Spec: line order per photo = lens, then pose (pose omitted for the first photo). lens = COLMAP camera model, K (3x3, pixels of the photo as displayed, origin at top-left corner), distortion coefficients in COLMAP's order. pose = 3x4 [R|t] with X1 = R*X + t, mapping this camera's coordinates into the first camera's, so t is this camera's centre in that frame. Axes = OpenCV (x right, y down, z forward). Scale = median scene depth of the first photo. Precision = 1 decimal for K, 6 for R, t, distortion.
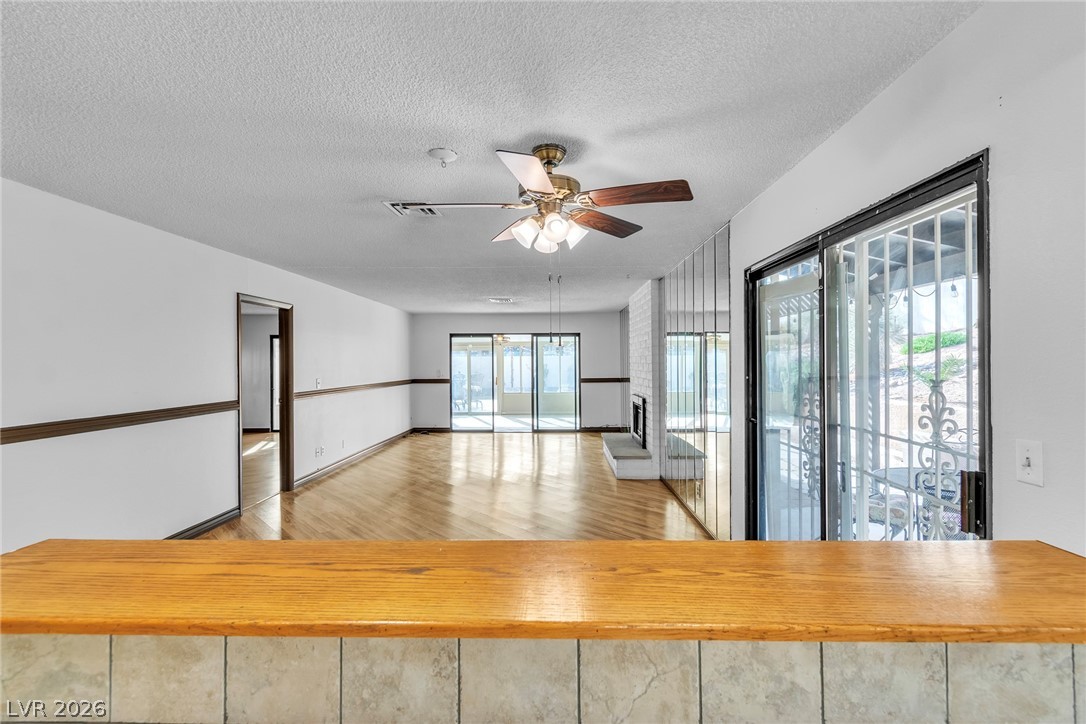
lens RADIAL K [[486.5, 0, 543.5], [0, 486.5, 363.7], [0, 0, 1]] dist [0.003497, -0.000408]
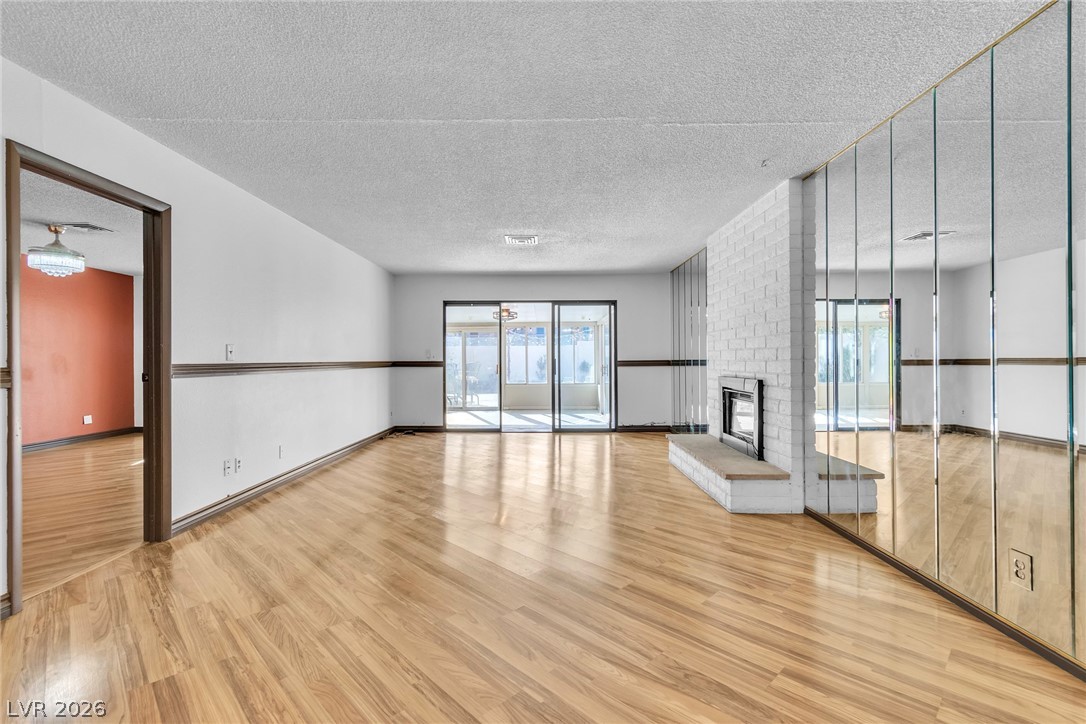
lens RADIAL K [[486.5, 0, 539.1], [0, 486.5, 358.4], [0, 0, 1]] dist [0.003497, -0.000408]
pose [[0.999831, 0.002852, 0.018184, -0.059083], [-0.002733, 0.999975, -0.006554, 0.031862], [-0.018202, 0.006503, 0.999813, 0.248320]]
